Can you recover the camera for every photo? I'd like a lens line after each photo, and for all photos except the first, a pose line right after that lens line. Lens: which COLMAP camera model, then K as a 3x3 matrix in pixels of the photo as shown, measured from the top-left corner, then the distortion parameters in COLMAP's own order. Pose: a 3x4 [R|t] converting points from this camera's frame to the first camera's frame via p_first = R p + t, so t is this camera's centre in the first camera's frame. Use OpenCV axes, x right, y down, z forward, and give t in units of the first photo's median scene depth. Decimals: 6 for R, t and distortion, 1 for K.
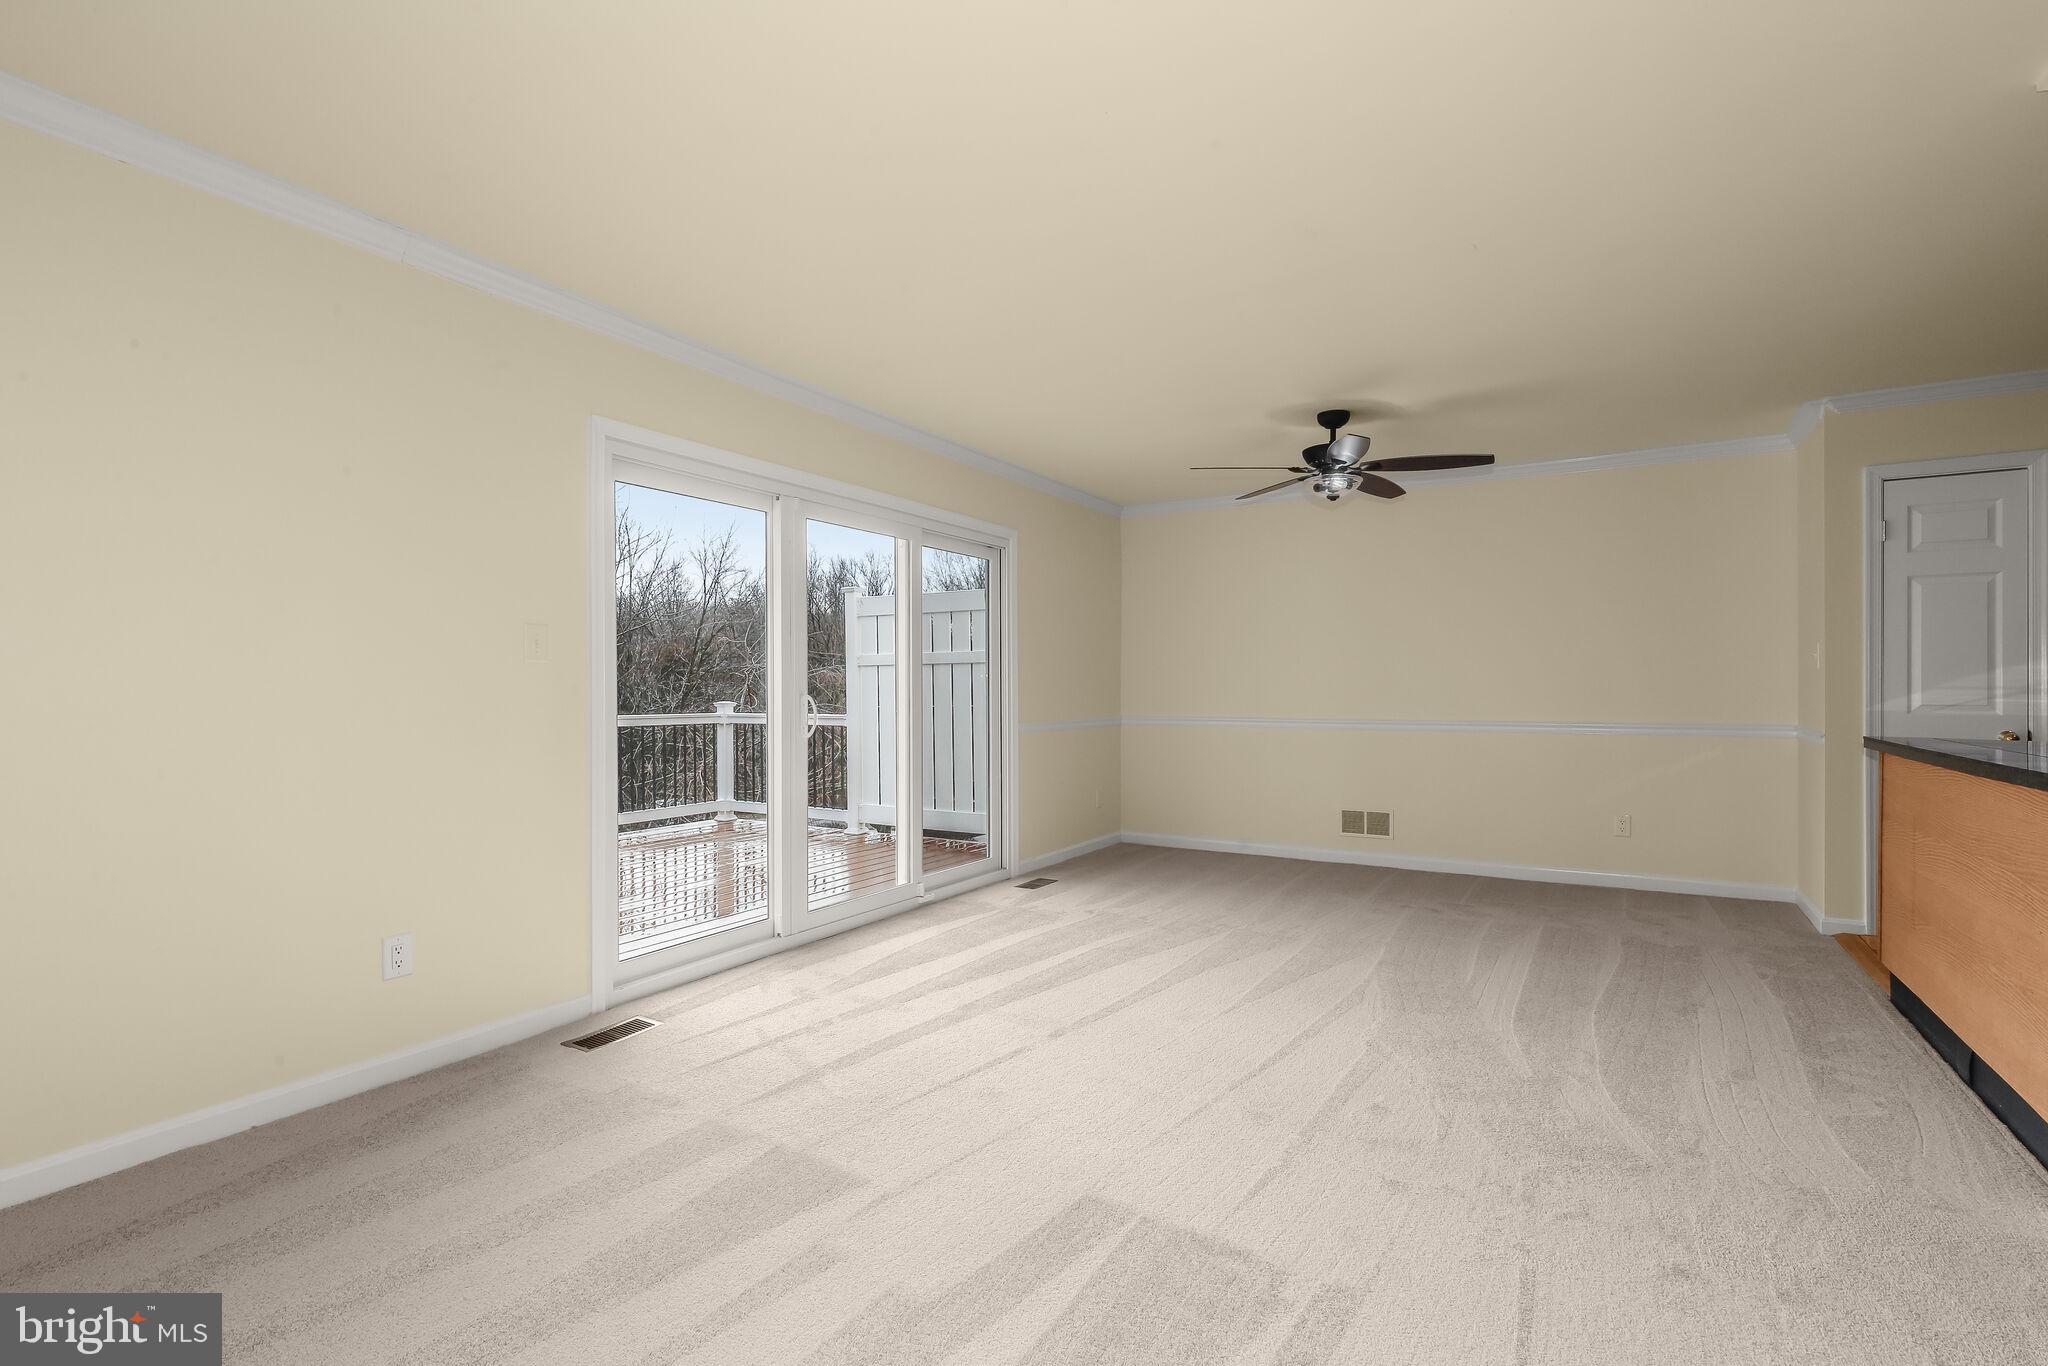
lens RADIAL K [[946.2, 0, 1039.3], [0, 946.2, 689.2], [0, 0, 1]] dist [0.004157, -0.000240]
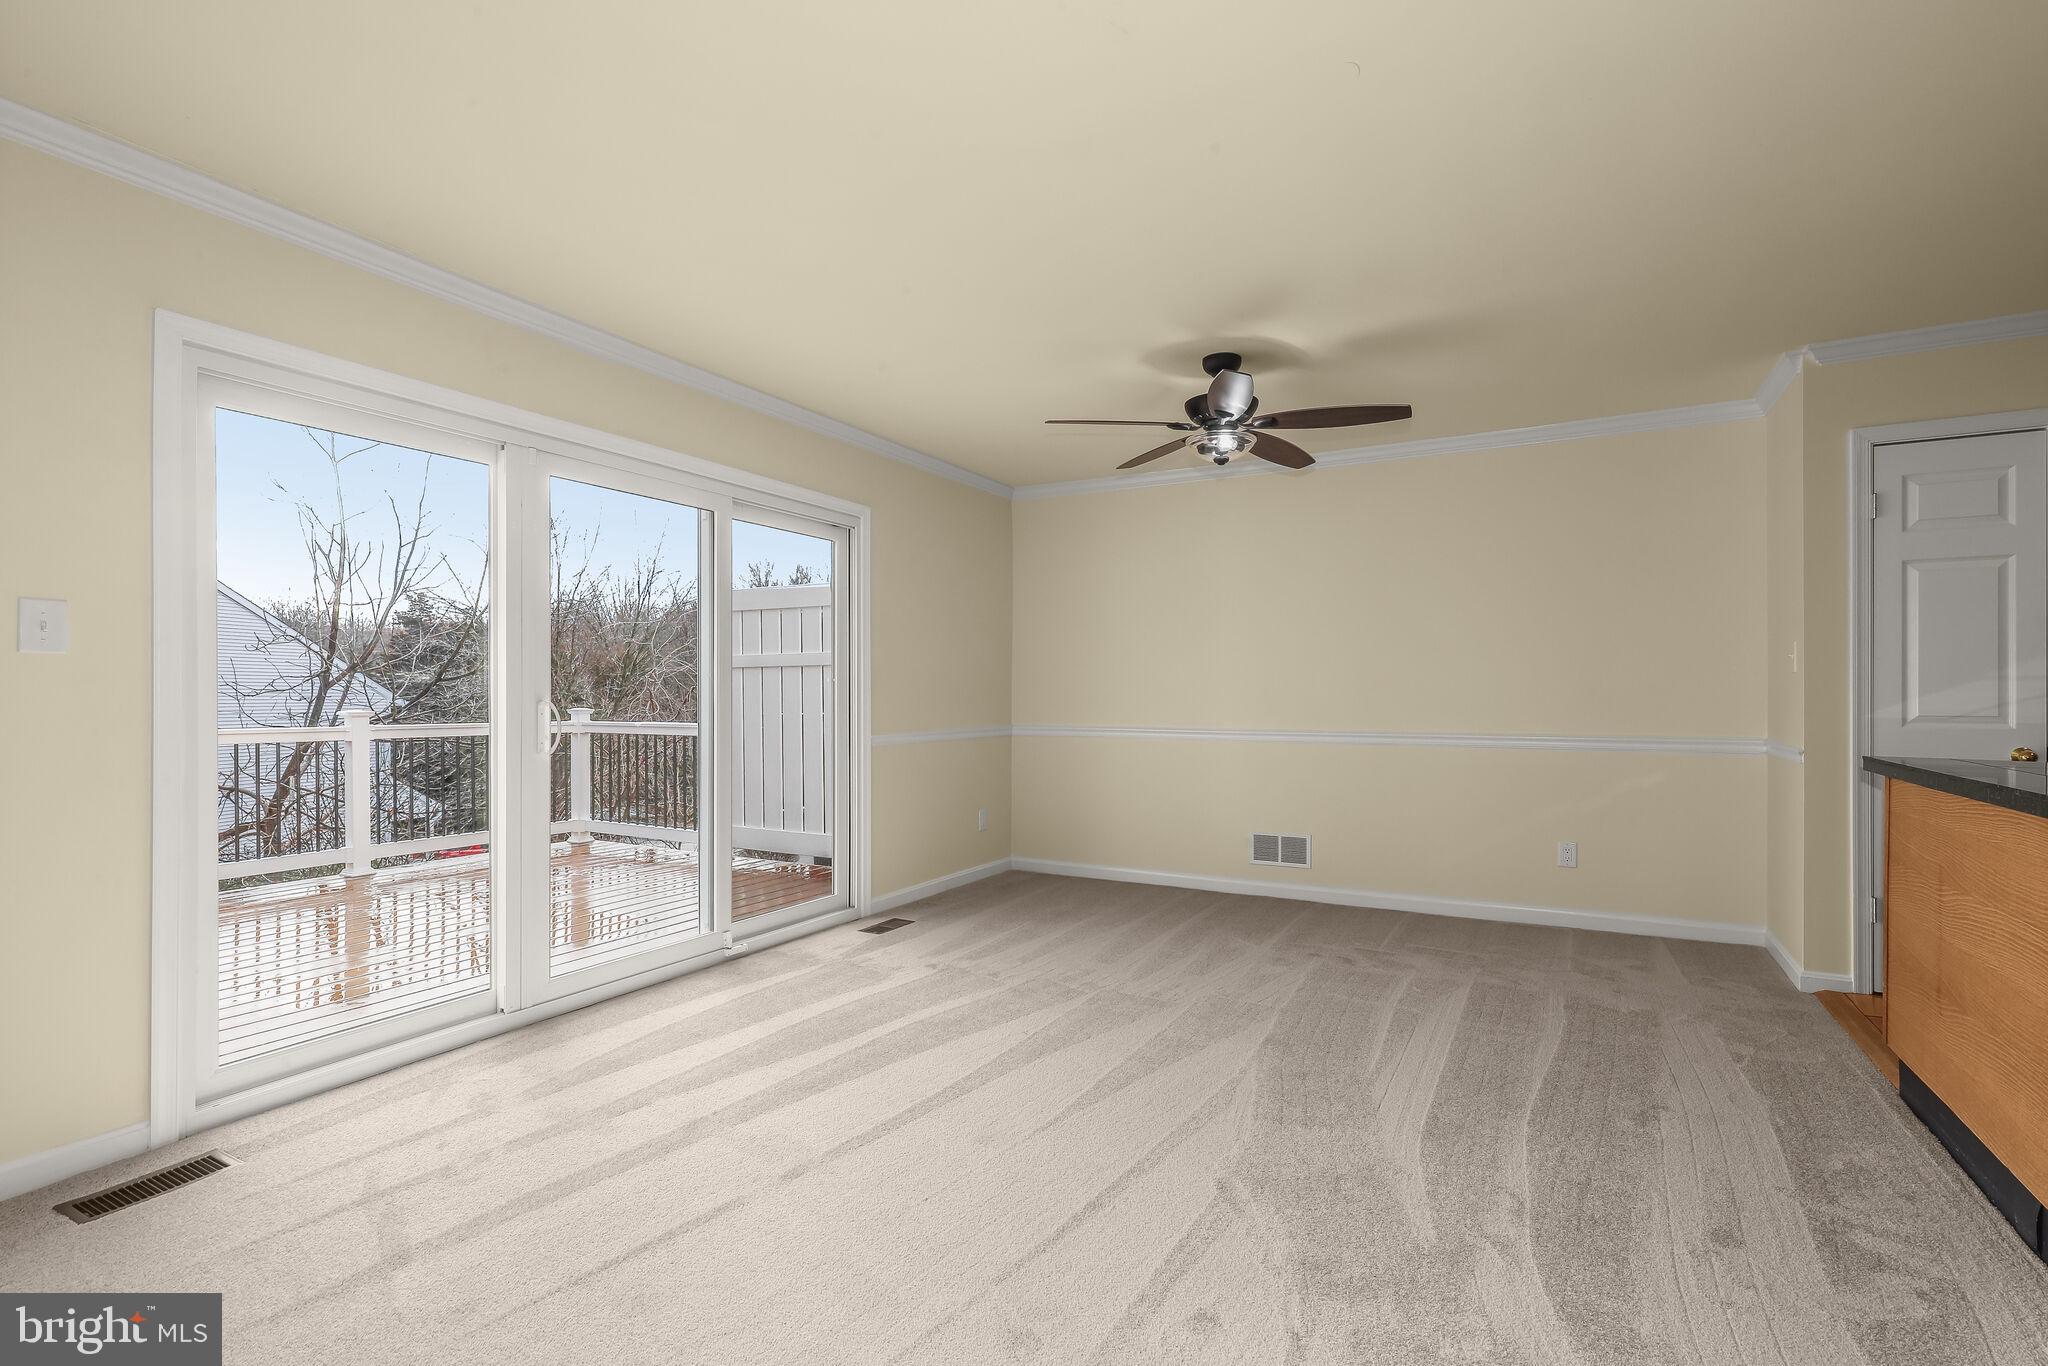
lens RADIAL K [[940.2, 0, 1039.9], [0, 940.2, 695.1], [0, 0, 1]] dist [0.002208, 0.000007]
pose [[0.999317, 0.002009, 0.036902, 0.132276], [-0.001976, 0.999998, -0.000934, 0.000995], [-0.036904, 0.000861, 0.999318, 0.206718]]
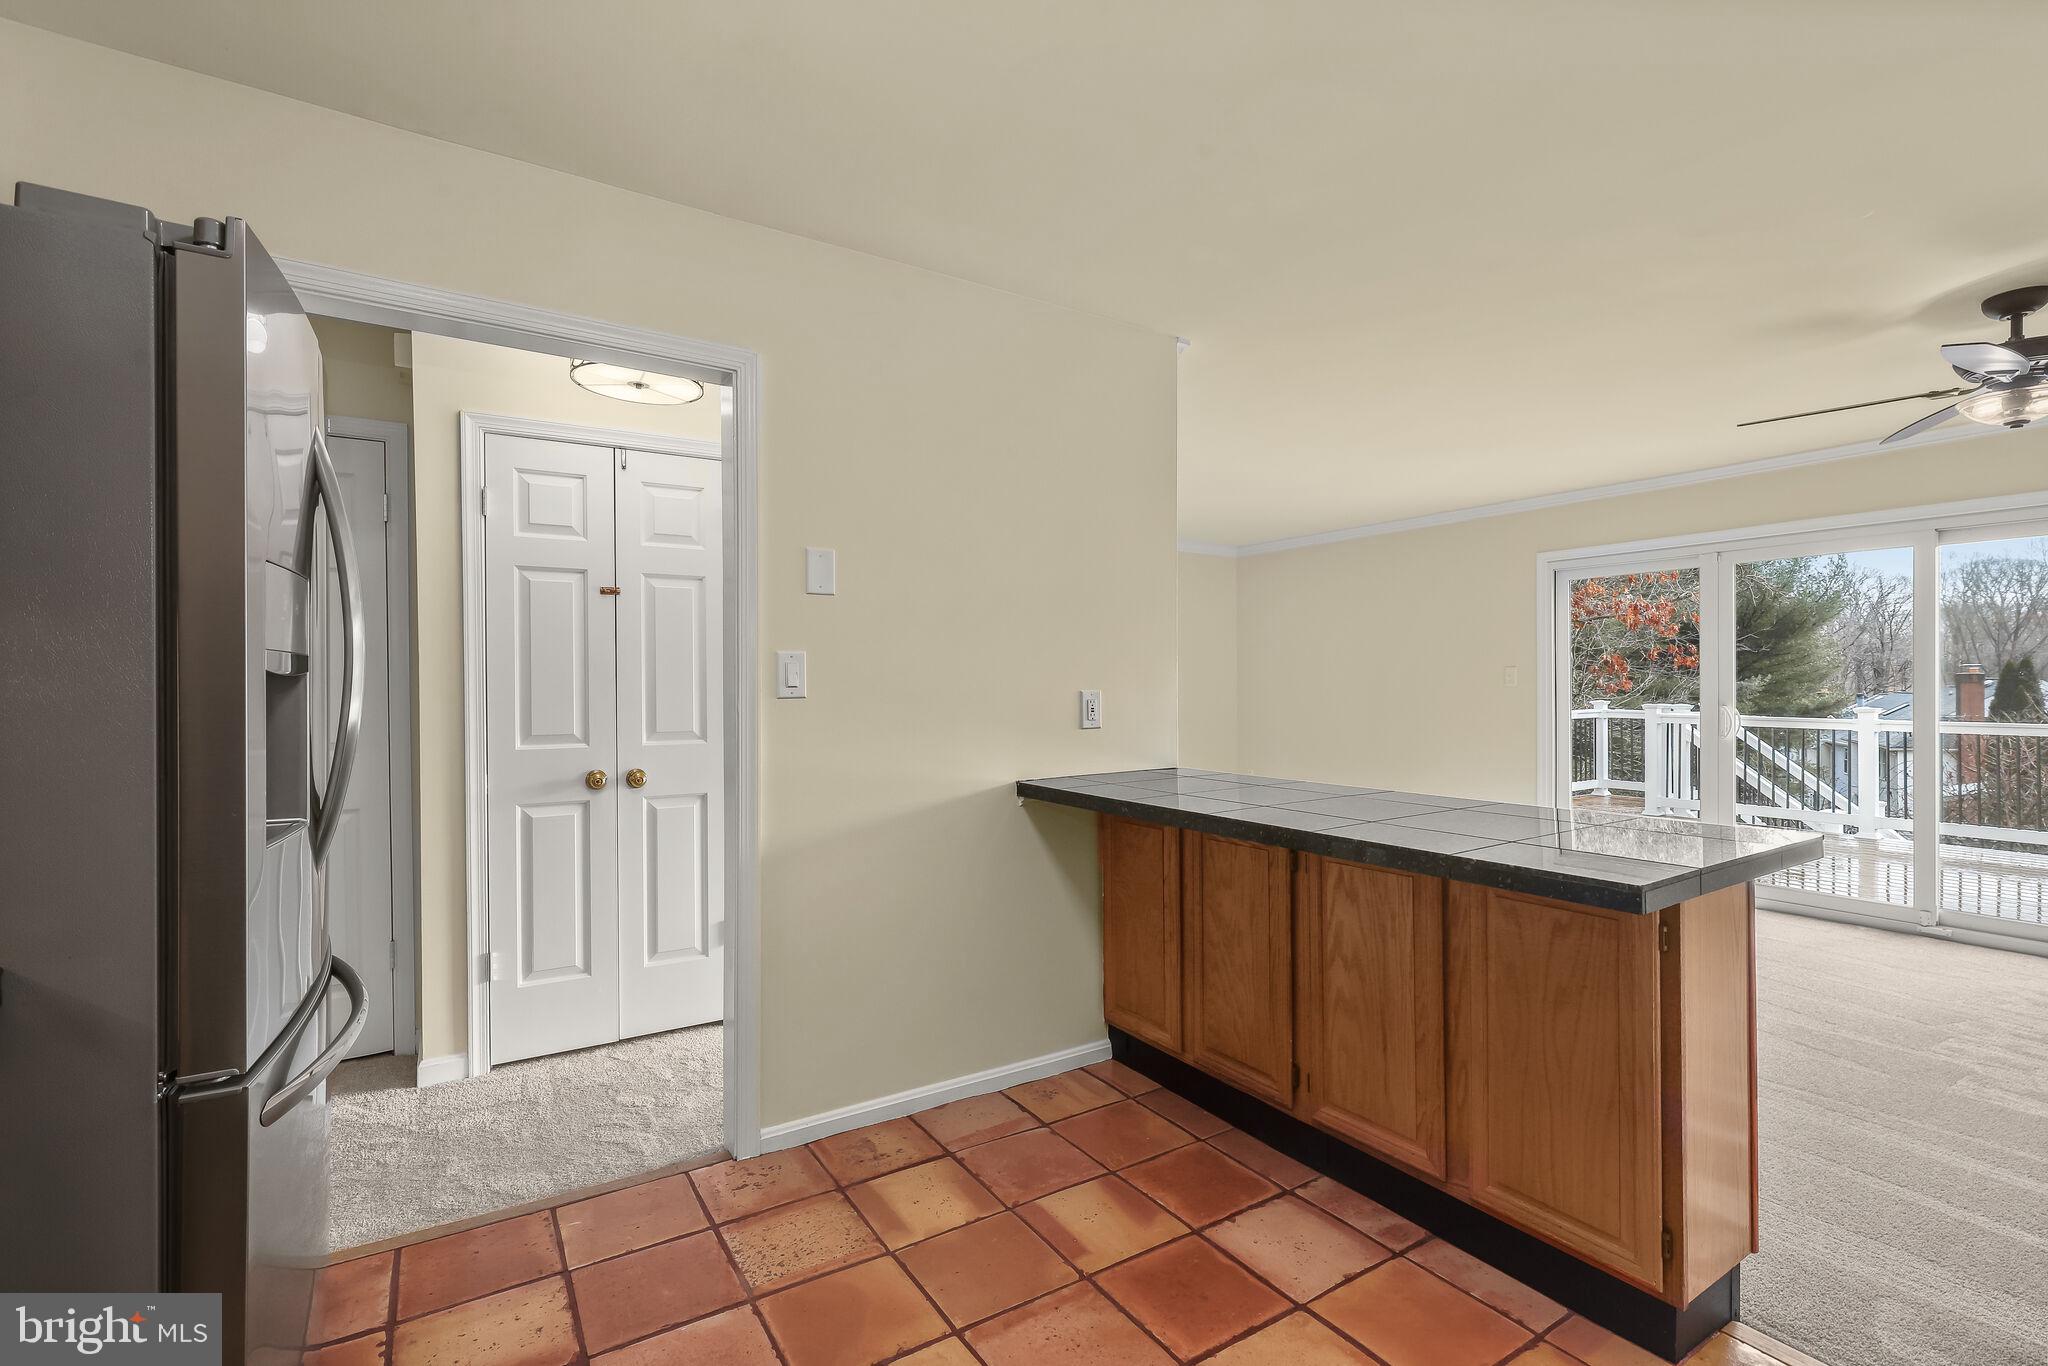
lens RADIAL K [[914.5, 0, 1035.7], [0, 914.5, 685.8], [0, 0, 1]] dist [0.003232, 0.000503]
pose [[-0.436473, 0.008127, -0.899681, 1.255806], [-0.000375, 0.999957, 0.009214, -0.028753], [0.899717, 0.004359, -0.436451, 0.706883]]
